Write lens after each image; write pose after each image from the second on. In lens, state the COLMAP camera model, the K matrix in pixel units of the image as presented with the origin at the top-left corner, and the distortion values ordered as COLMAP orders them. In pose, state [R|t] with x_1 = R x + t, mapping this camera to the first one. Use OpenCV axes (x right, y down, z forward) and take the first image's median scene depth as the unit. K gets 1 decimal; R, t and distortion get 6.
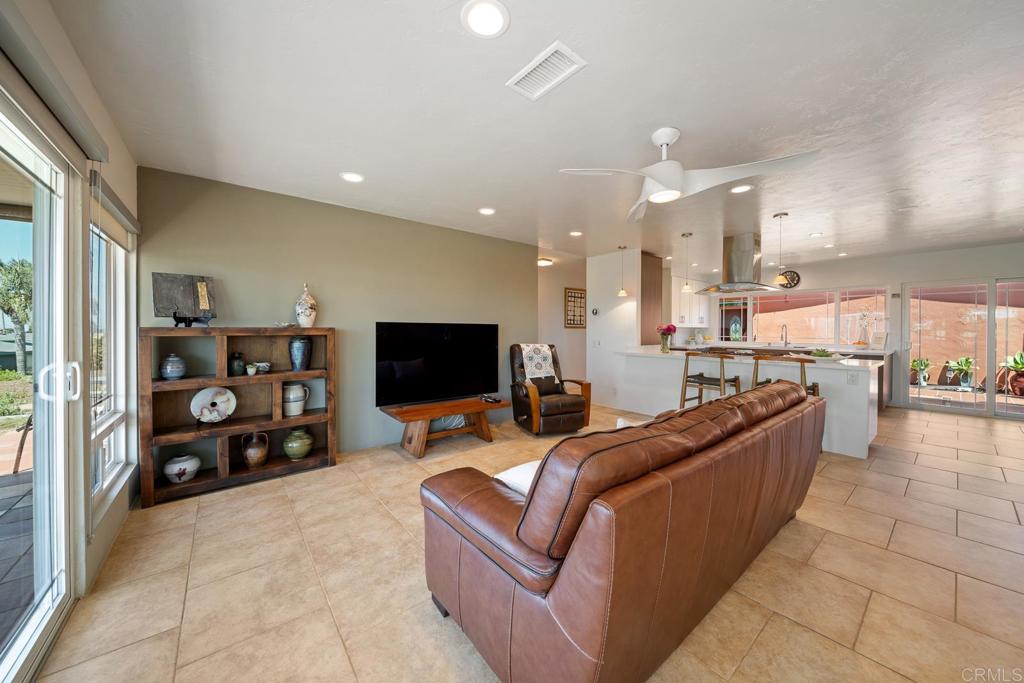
lens RADIAL K [[363.4, 0, 510.3], [0, 363.4, 334.1], [0, 0, 1]] dist [-0.002984, -0.000196]
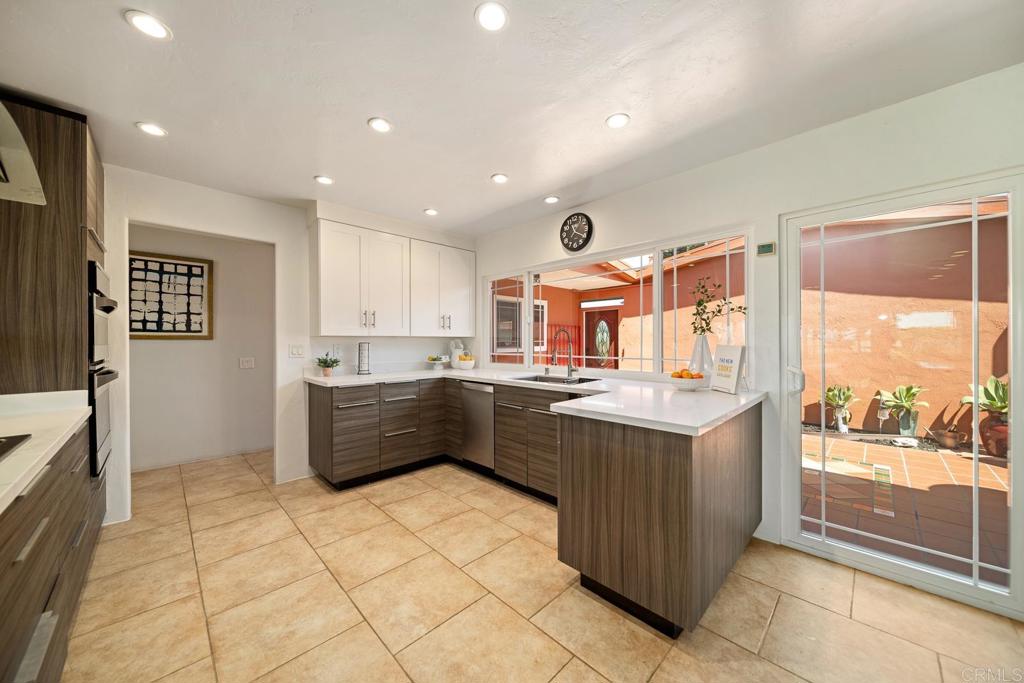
lens RADIAL K [[363.4, 0, 516.9], [0, 363.4, 340.9], [0, 0, 1]] dist [-0.002984, -0.000196]
pose [[0.993962, -0.005758, 0.109576, 0.569506], [0.007109, 0.999903, -0.011943, -0.005326], [-0.109497, 0.012650, 0.993907, 0.485972]]
